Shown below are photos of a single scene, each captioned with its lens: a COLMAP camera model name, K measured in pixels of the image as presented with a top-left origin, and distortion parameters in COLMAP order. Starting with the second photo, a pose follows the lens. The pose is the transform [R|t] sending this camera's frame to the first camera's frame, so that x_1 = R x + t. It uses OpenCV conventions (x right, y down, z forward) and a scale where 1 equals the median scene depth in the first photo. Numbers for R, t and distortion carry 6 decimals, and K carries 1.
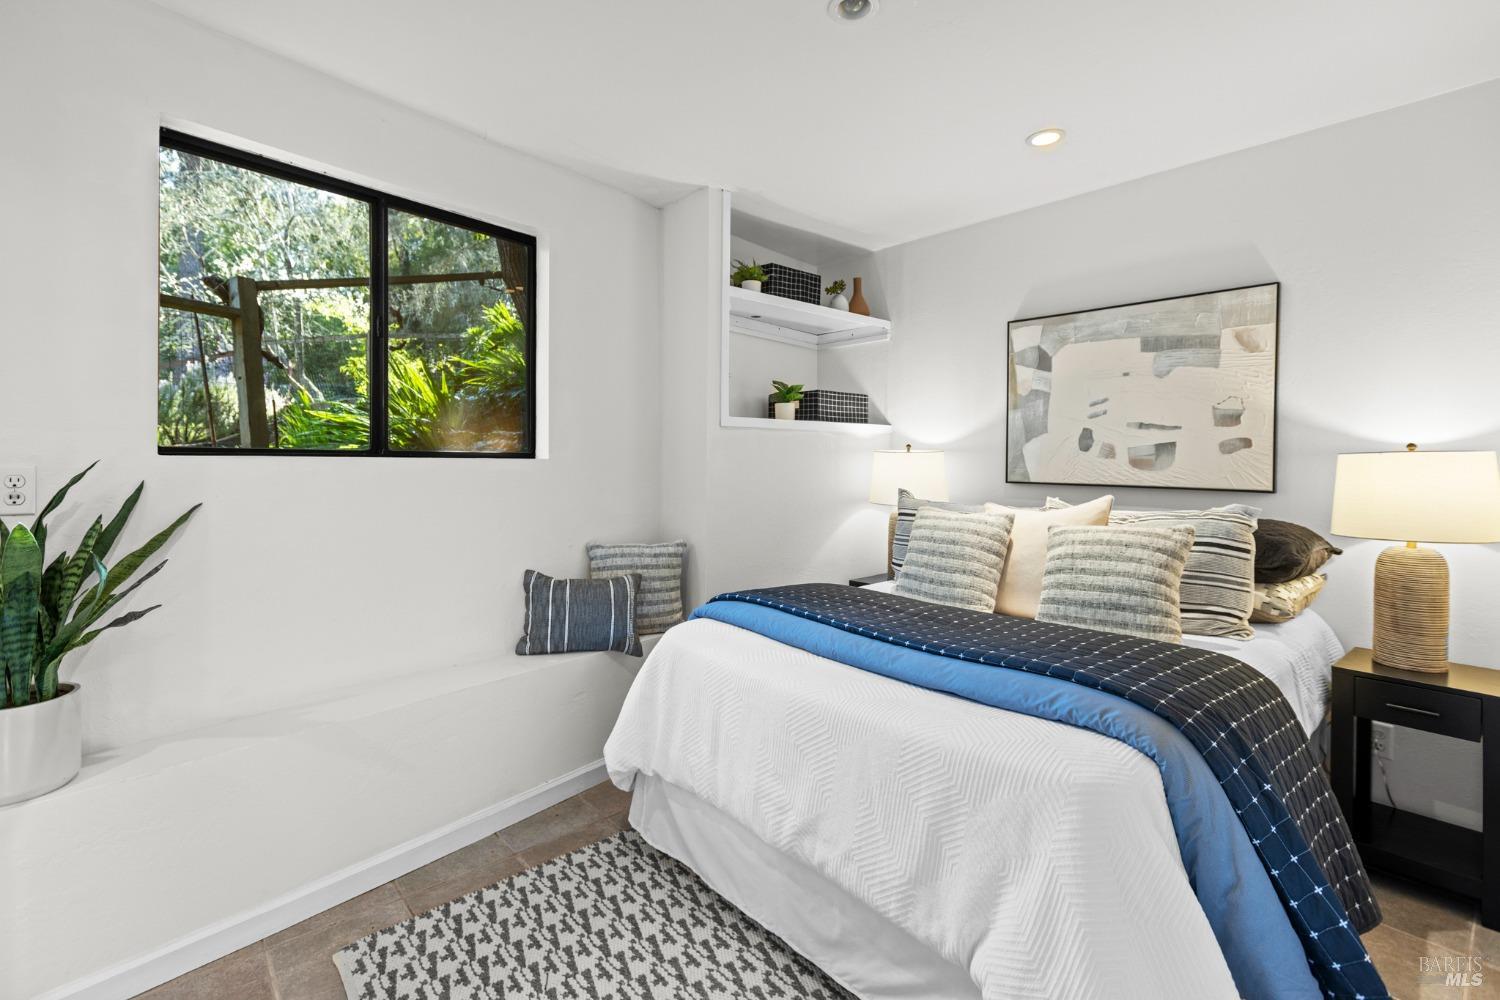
lens RADIAL K [[681.1, 0, 744.7], [0, 681.1, 471.9], [0, 0, 1]] dist [0.002433, 0.000394]
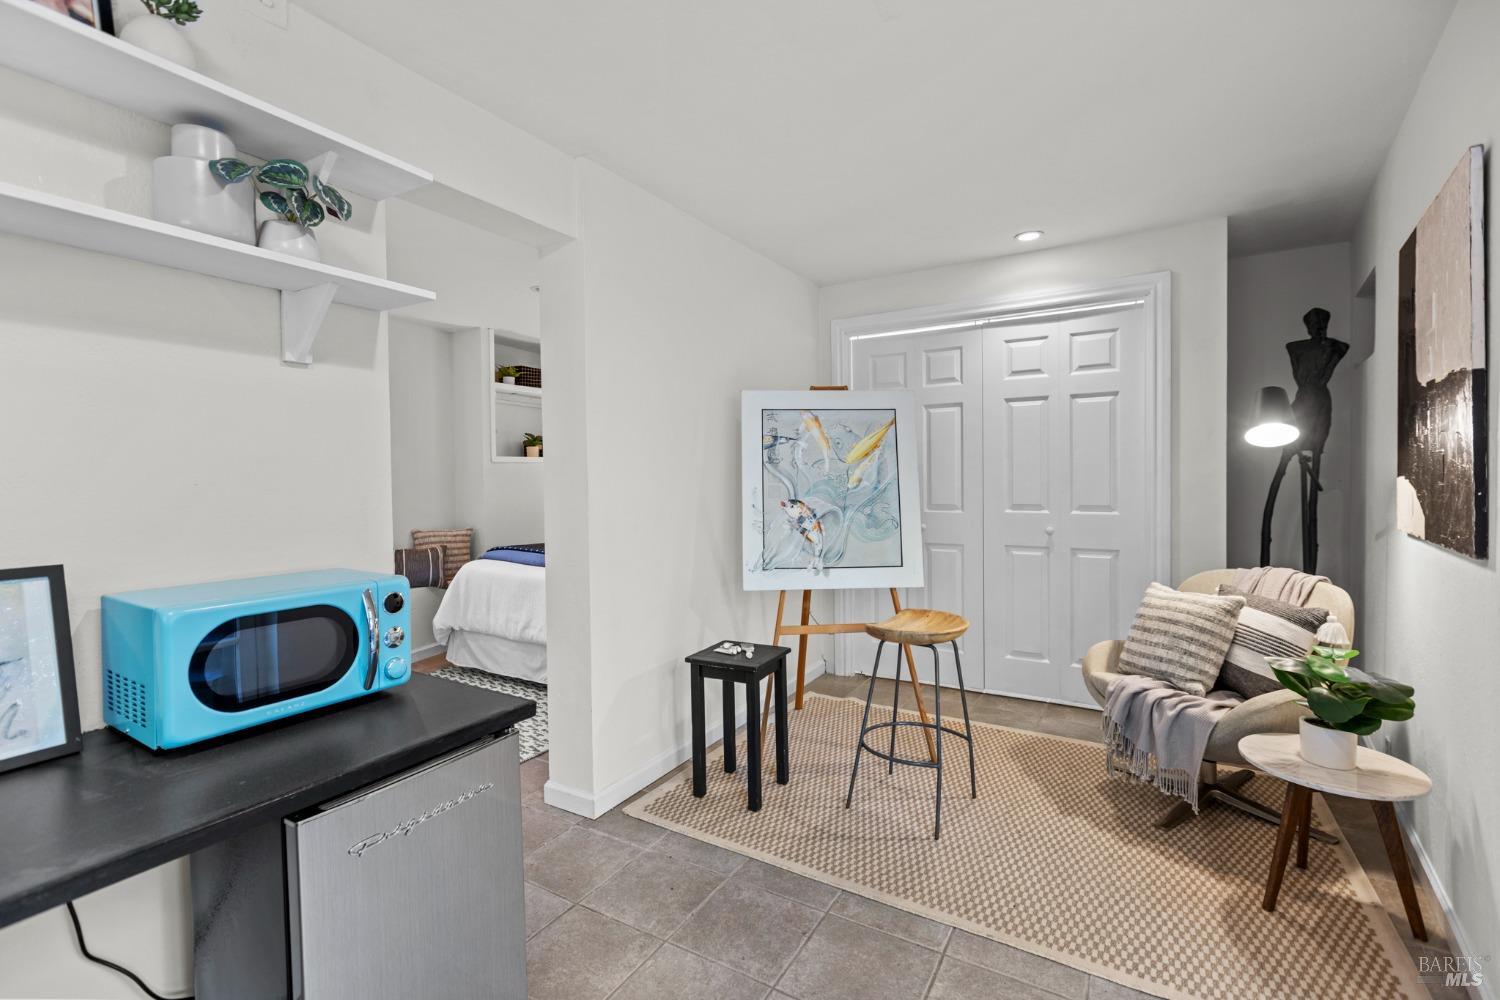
lens RADIAL K [[672.0, 0, 744.7], [0, 672.0, 485.8], [0, 0, 1]] dist [0.001337, 0.000190]
pose [[0.954844, -0.027897, 0.295796, 0.081394], [0.027642, 0.999605, 0.005044, 0.003906], [-0.295820, 0.003360, 0.955238, -0.944626]]
